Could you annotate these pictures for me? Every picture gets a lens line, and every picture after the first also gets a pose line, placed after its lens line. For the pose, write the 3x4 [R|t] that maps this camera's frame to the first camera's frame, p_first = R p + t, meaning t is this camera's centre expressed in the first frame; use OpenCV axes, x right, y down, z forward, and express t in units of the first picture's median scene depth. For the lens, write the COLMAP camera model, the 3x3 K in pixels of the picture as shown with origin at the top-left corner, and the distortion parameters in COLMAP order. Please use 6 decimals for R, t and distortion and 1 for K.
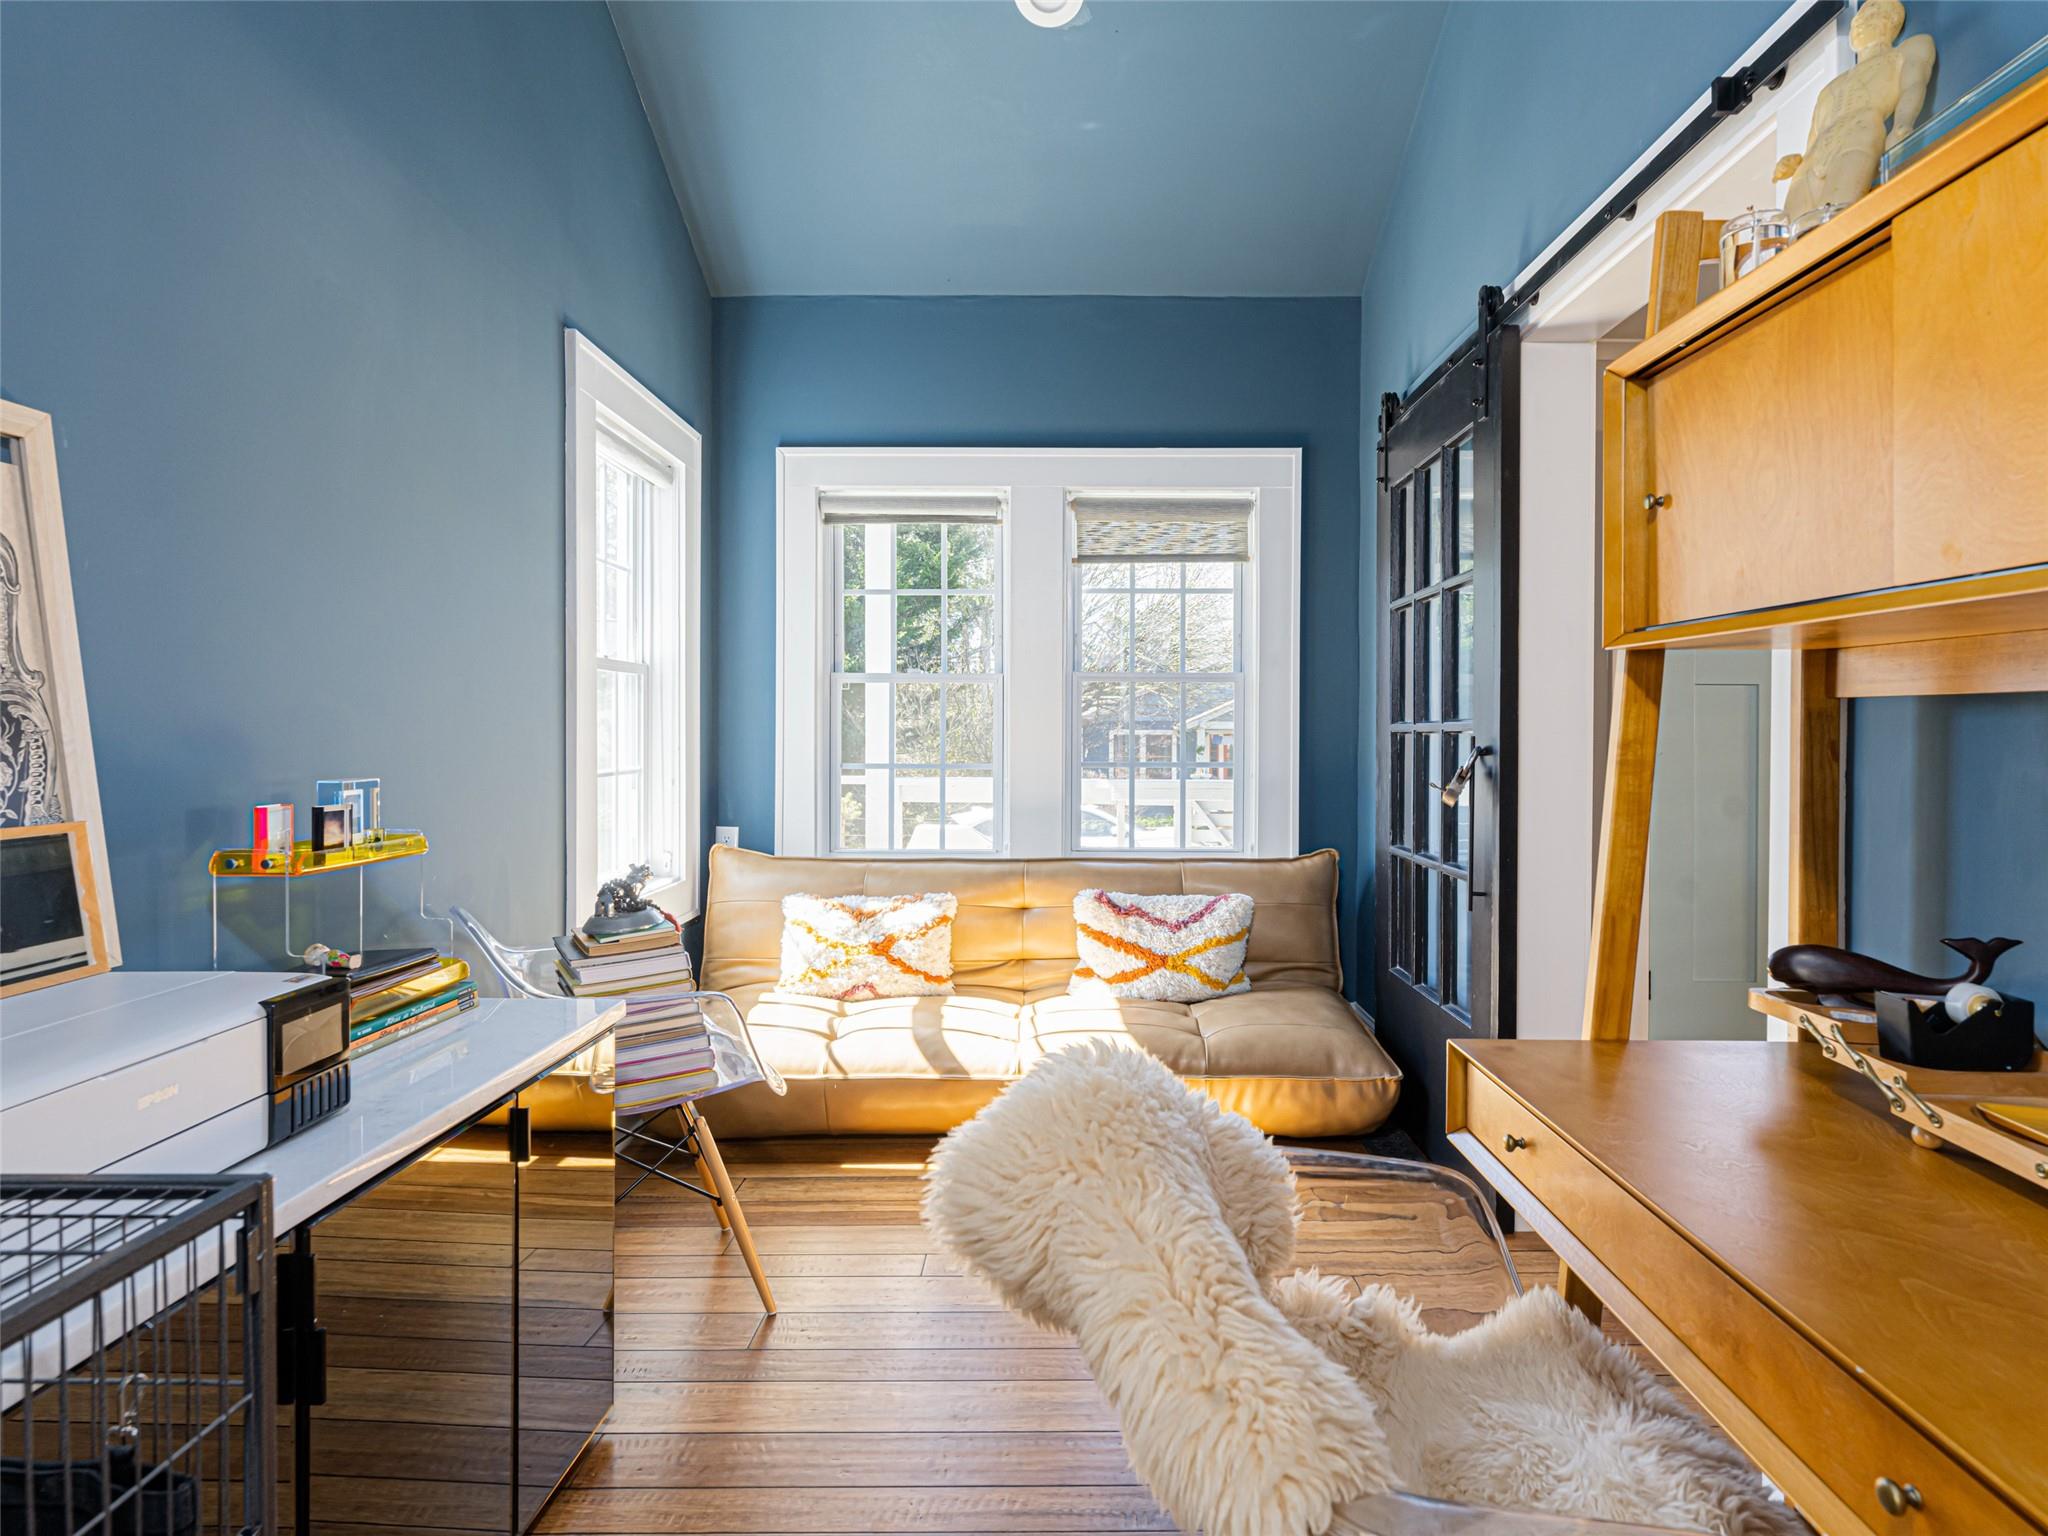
lens RADIAL K [[1073.8, 0, 1017.7], [0, 1073.8, 761.3], [0, 0, 1]] dist [0.002233, -0.000043]
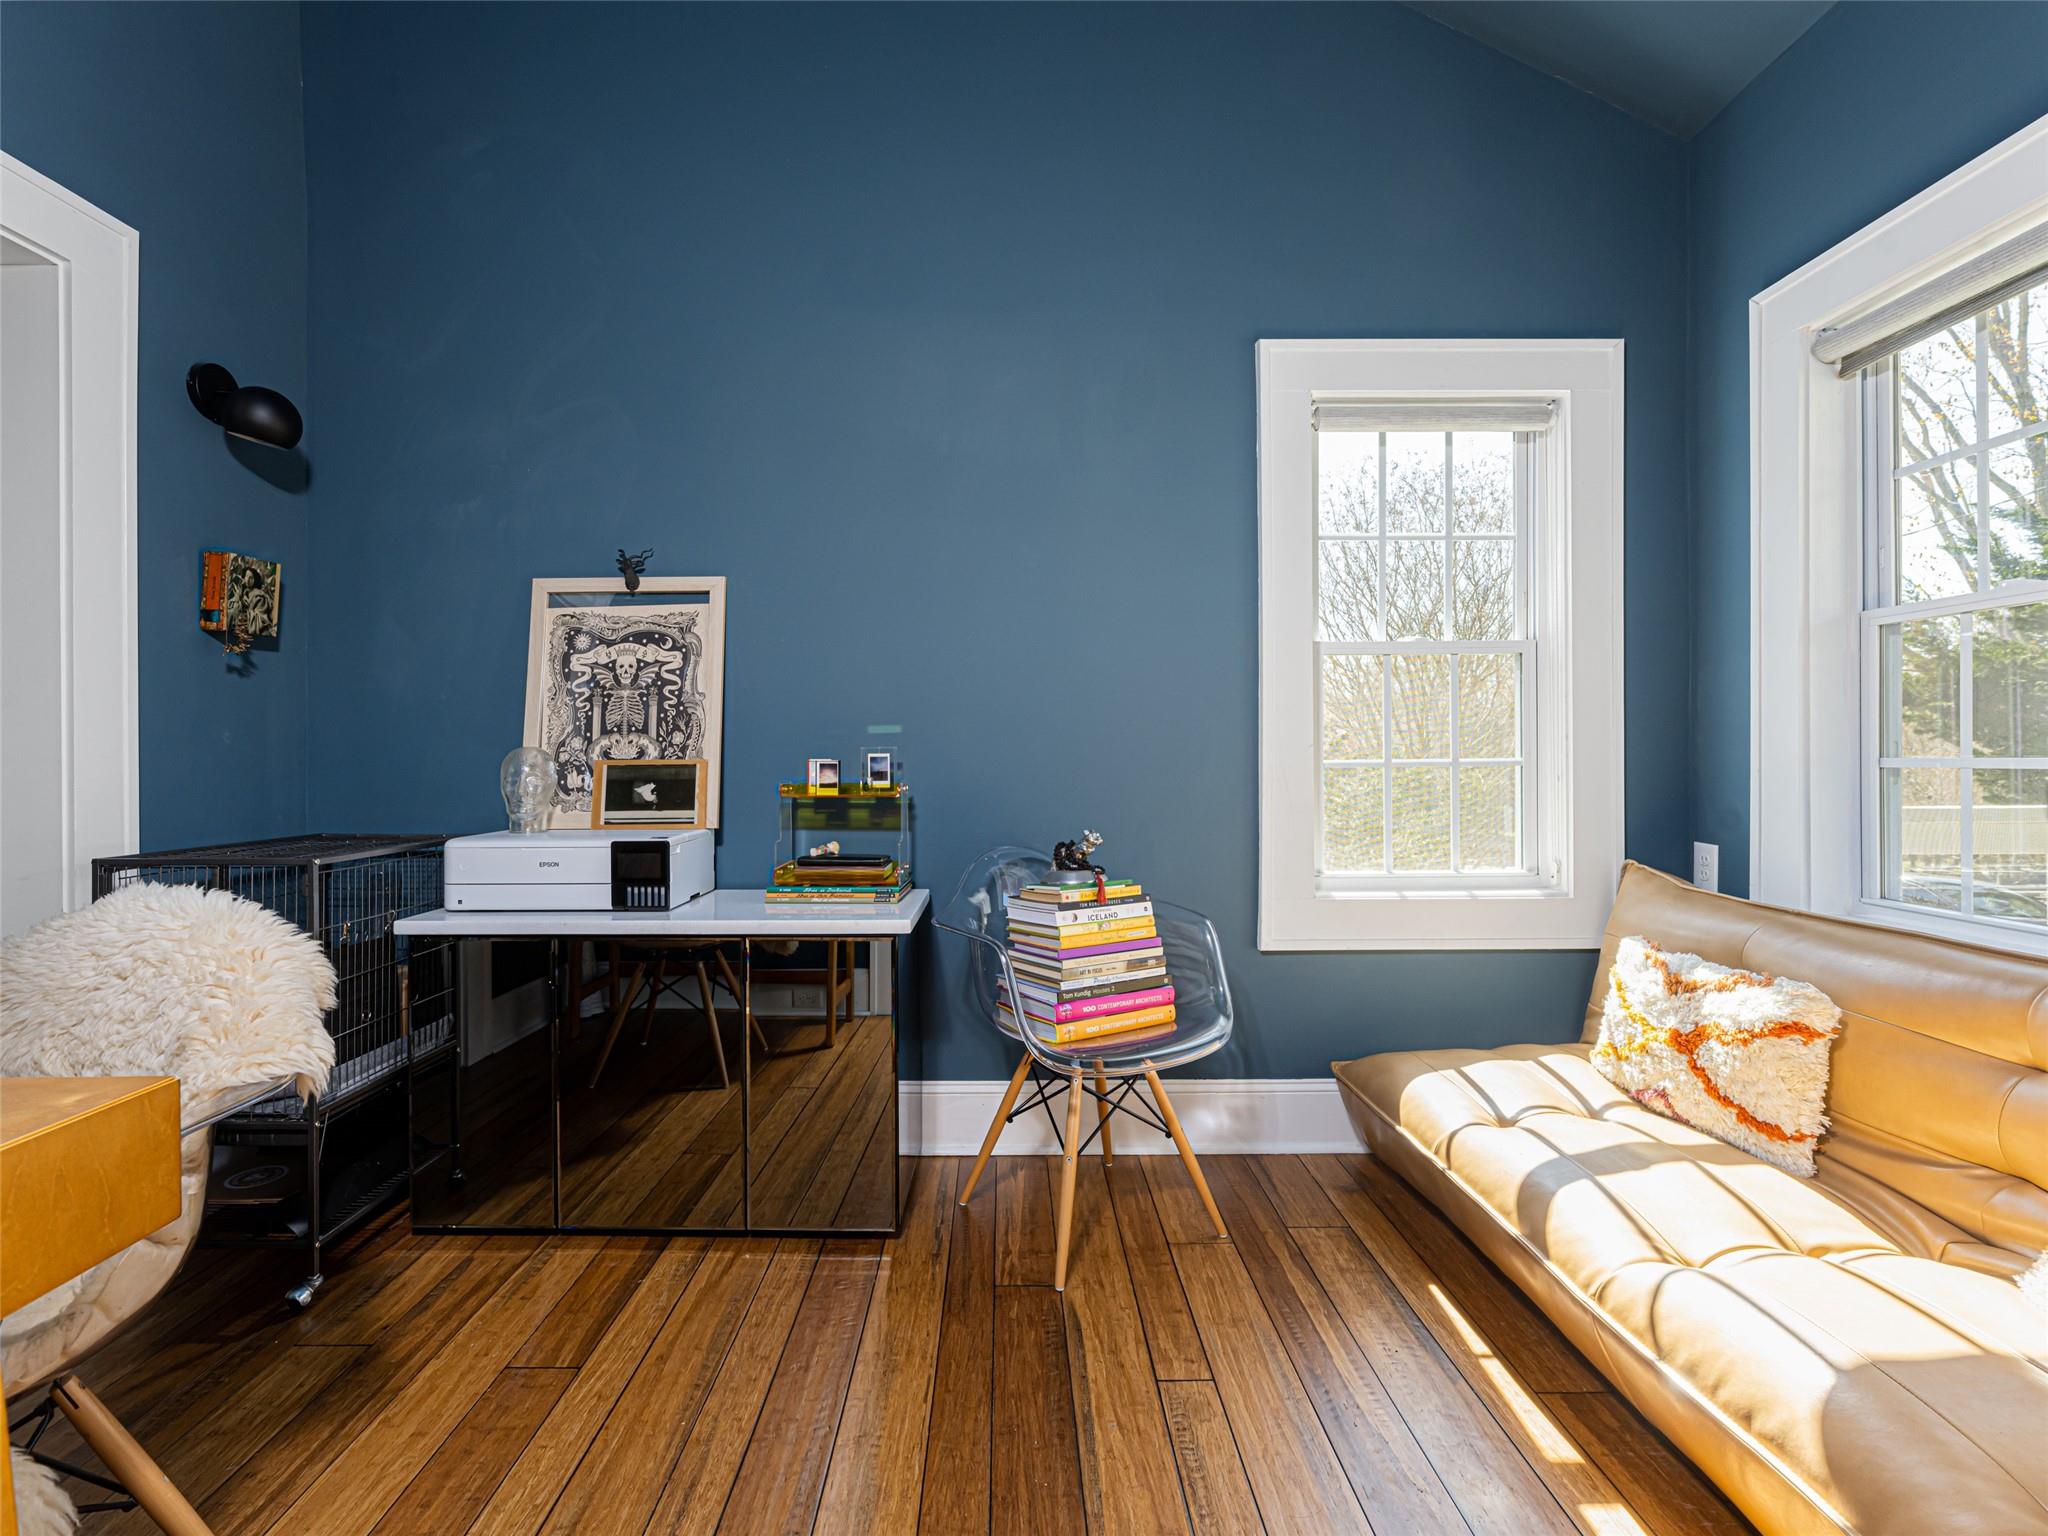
lens RADIAL K [[918.6, 0, 1024.0], [0, 918.6, 768.0], [0, 0, 1]] dist [-0.002645, -0.000447]
pose [[0.051505, 0.006455, -0.998652, 0.390431], [-0.021633, 0.999752, 0.005347, 0.018328], [0.998438, 0.021328, 0.051632, 0.582357]]
